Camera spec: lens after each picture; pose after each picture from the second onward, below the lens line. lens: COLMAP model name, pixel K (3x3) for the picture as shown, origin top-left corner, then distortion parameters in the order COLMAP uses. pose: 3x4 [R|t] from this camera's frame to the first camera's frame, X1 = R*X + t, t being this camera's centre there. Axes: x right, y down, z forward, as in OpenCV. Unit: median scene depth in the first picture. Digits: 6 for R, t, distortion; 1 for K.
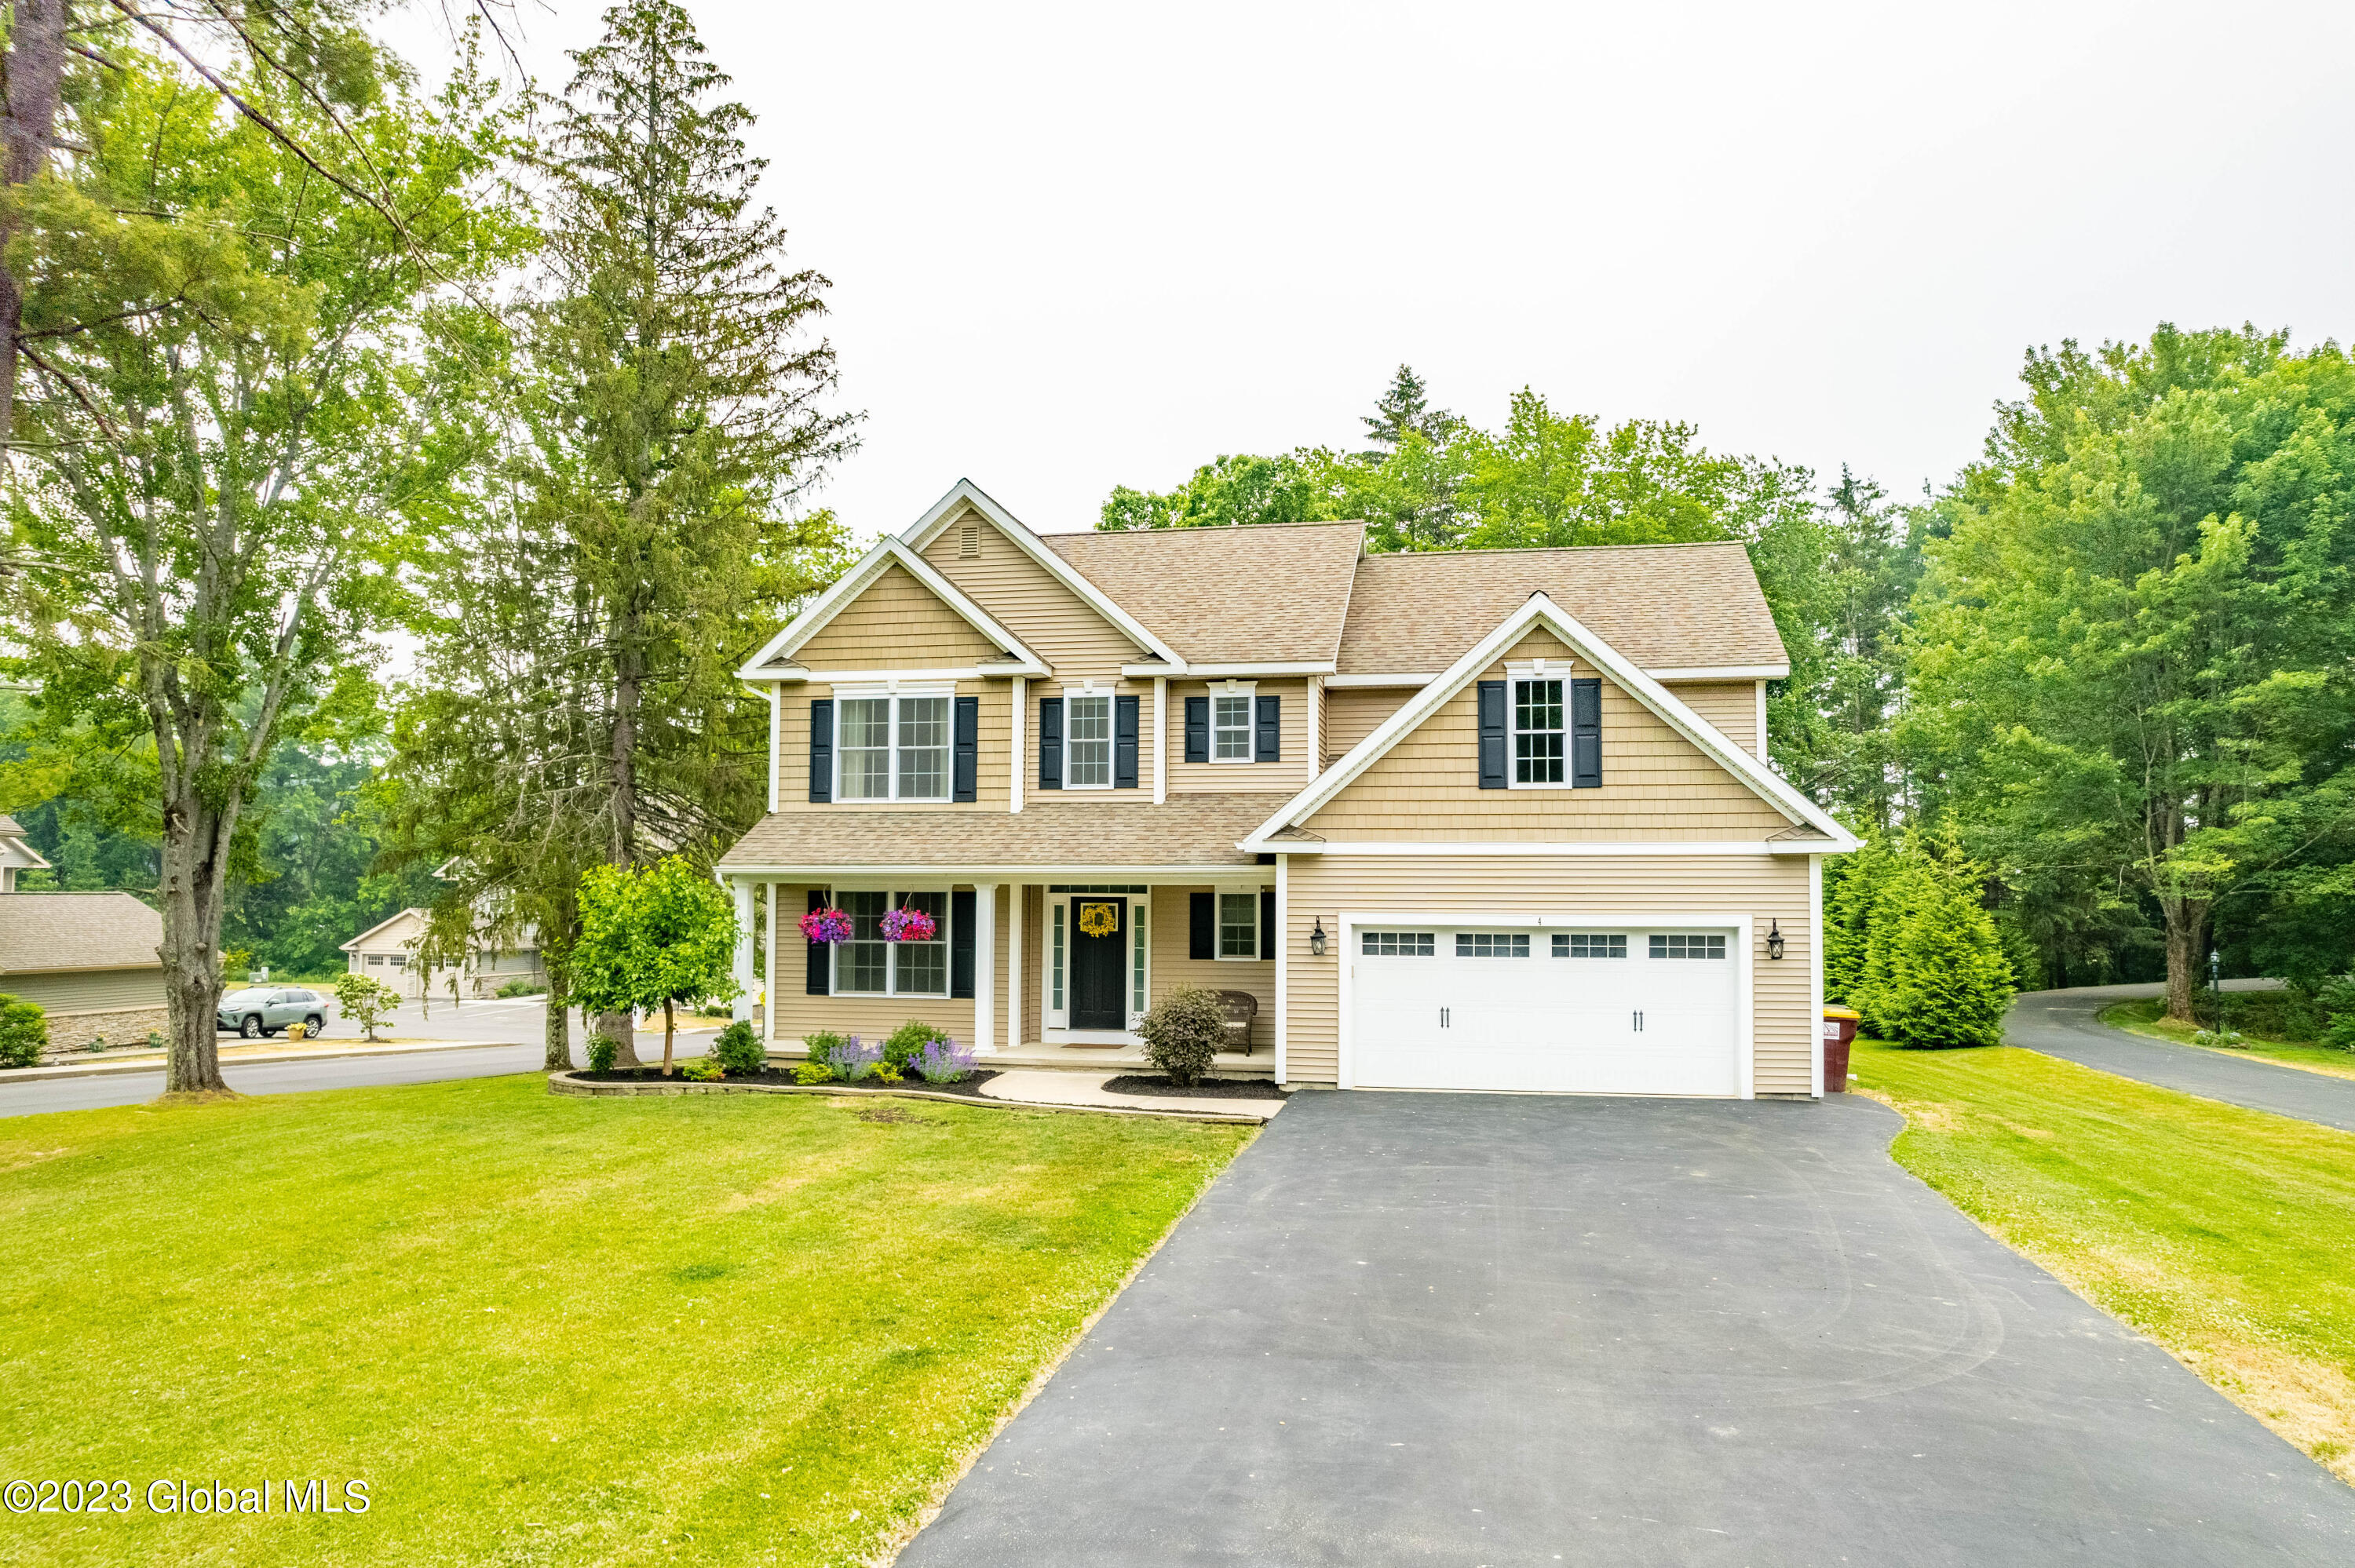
lens RADIAL K [[1471.5, 0, 1177.5], [0, 1471.5, 784.0], [0, 0, 1]] dist [-0.000603, -0.043103]
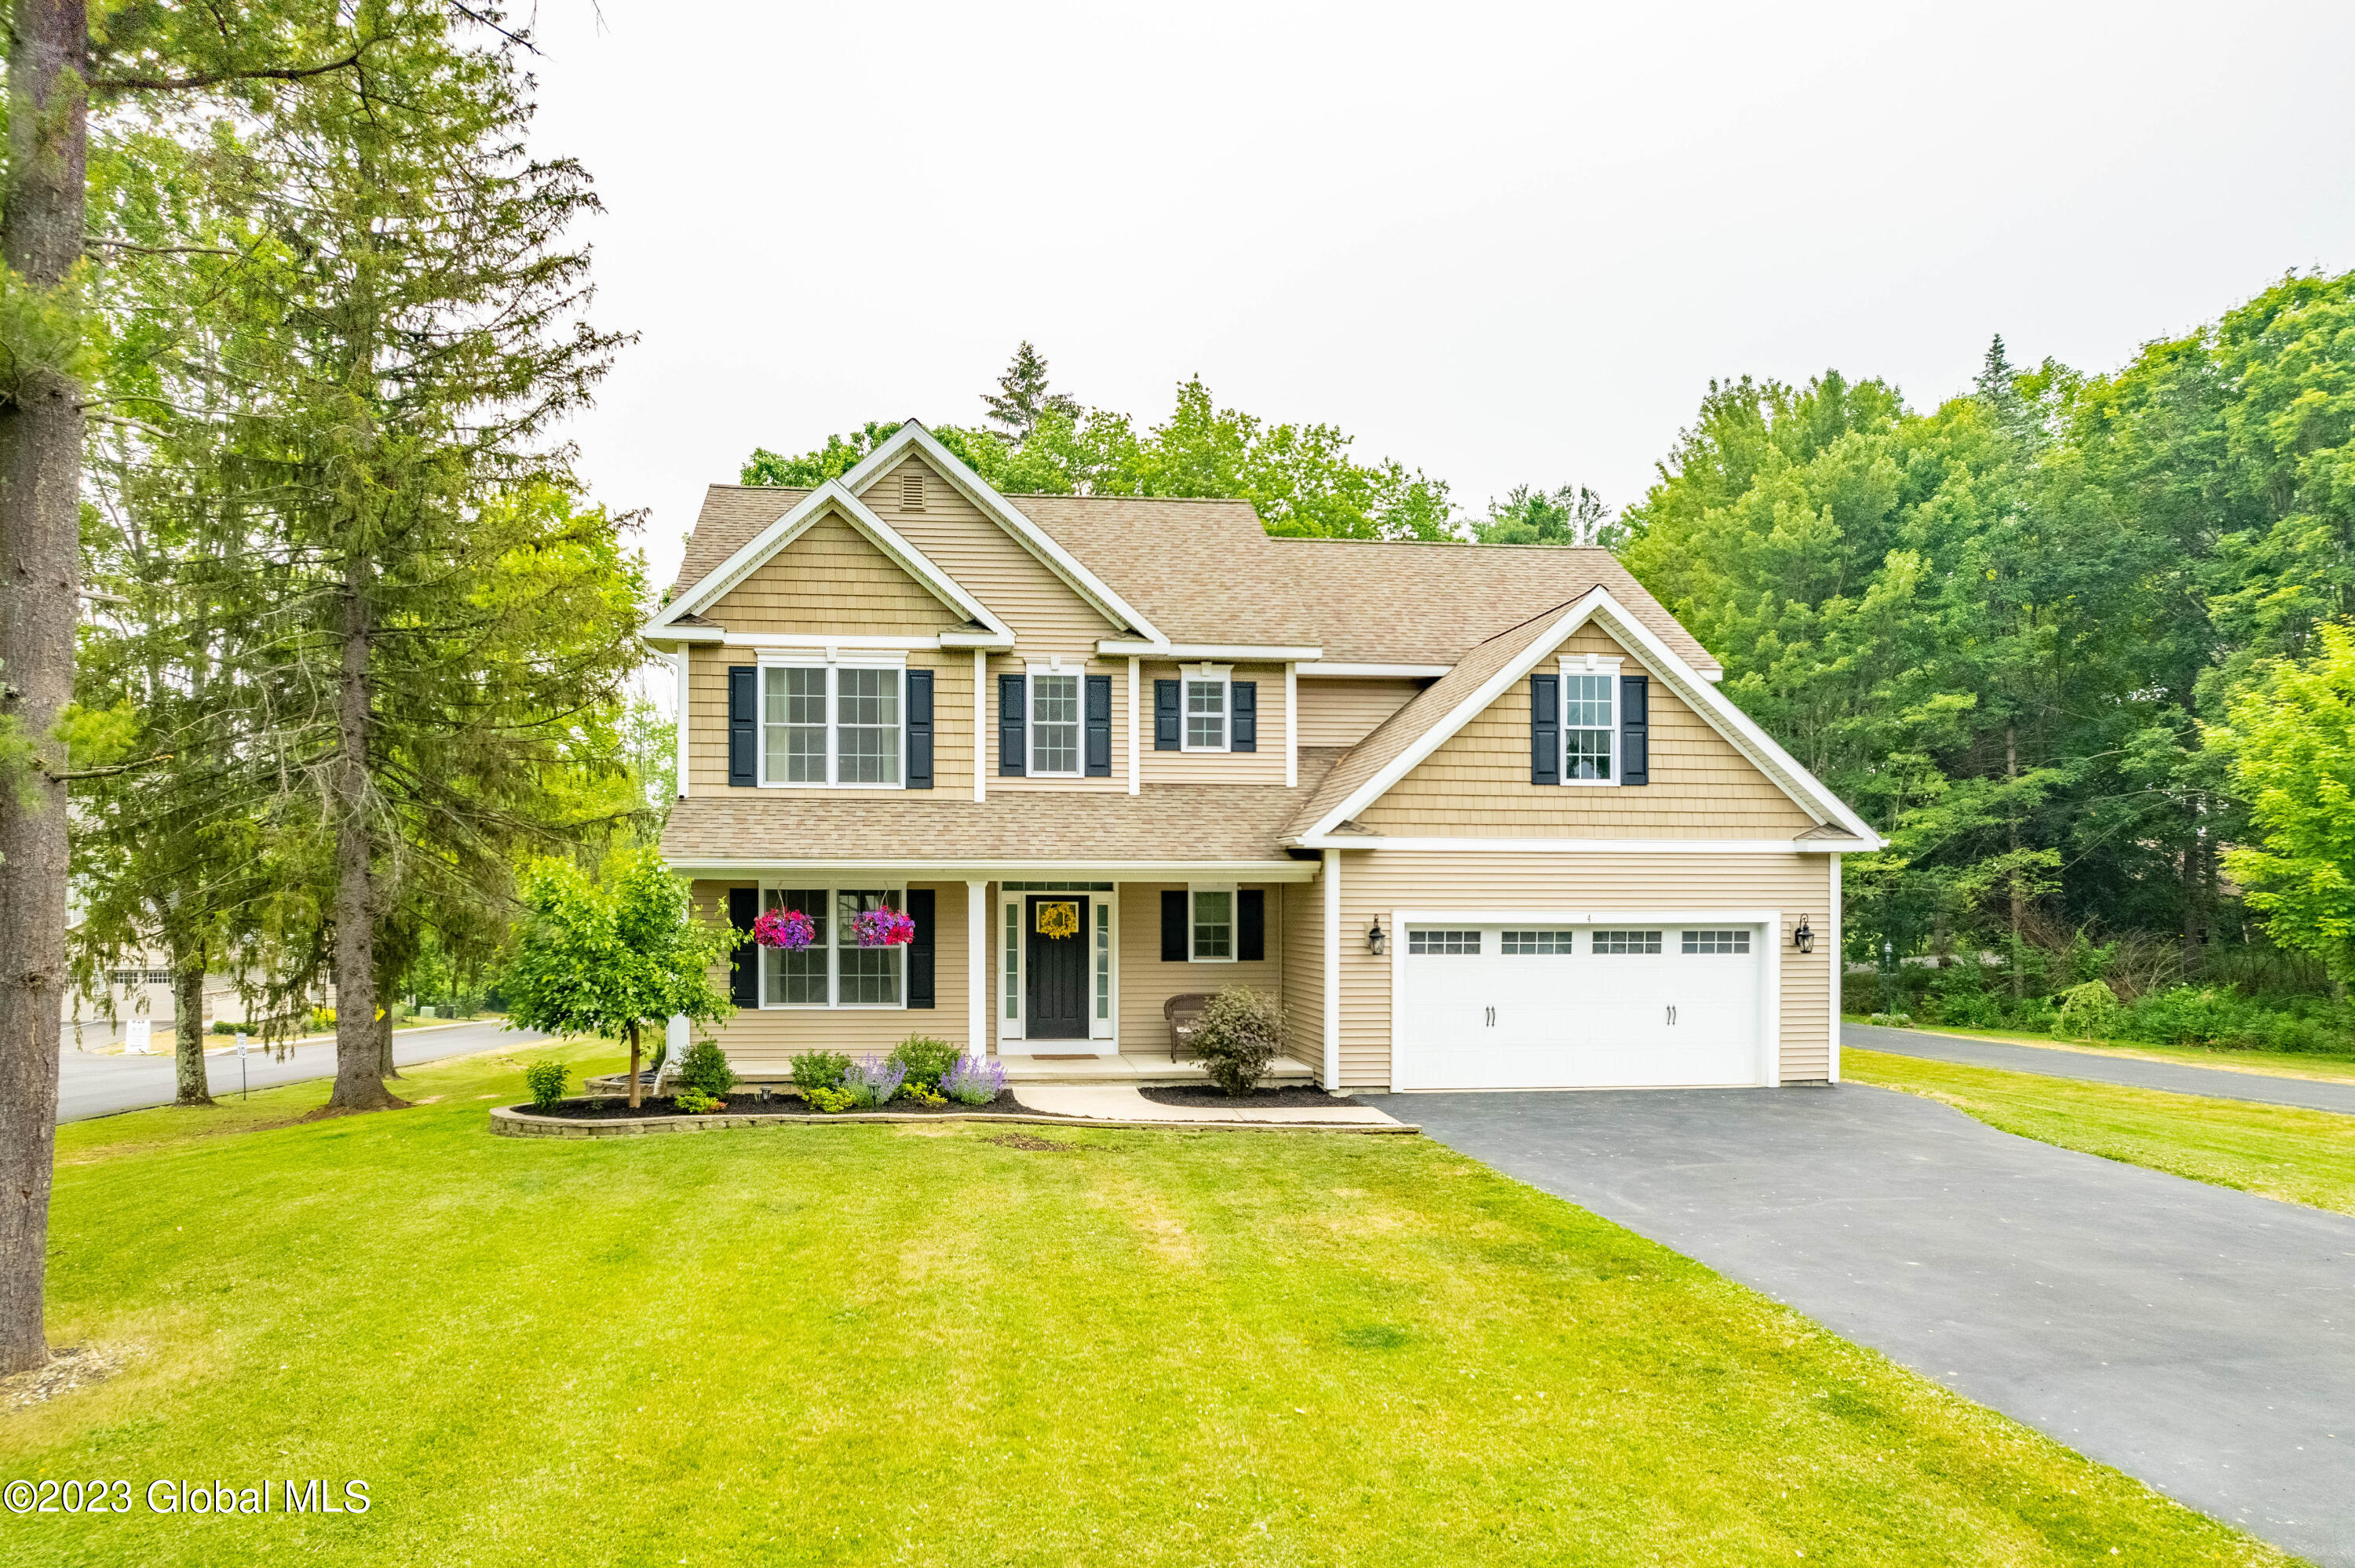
lens RADIAL K [[1516.2, 0, 1177.7], [0, 1516.2, 860.5], [0, 0, 1]] dist [-0.019228, -0.001401]
pose [[0.958931, 0.004519, 0.283603, -0.254111], [-0.019669, 0.998526, 0.050593, 0.006242], [-0.282956, -0.054093, 0.957606, 0.078352]]
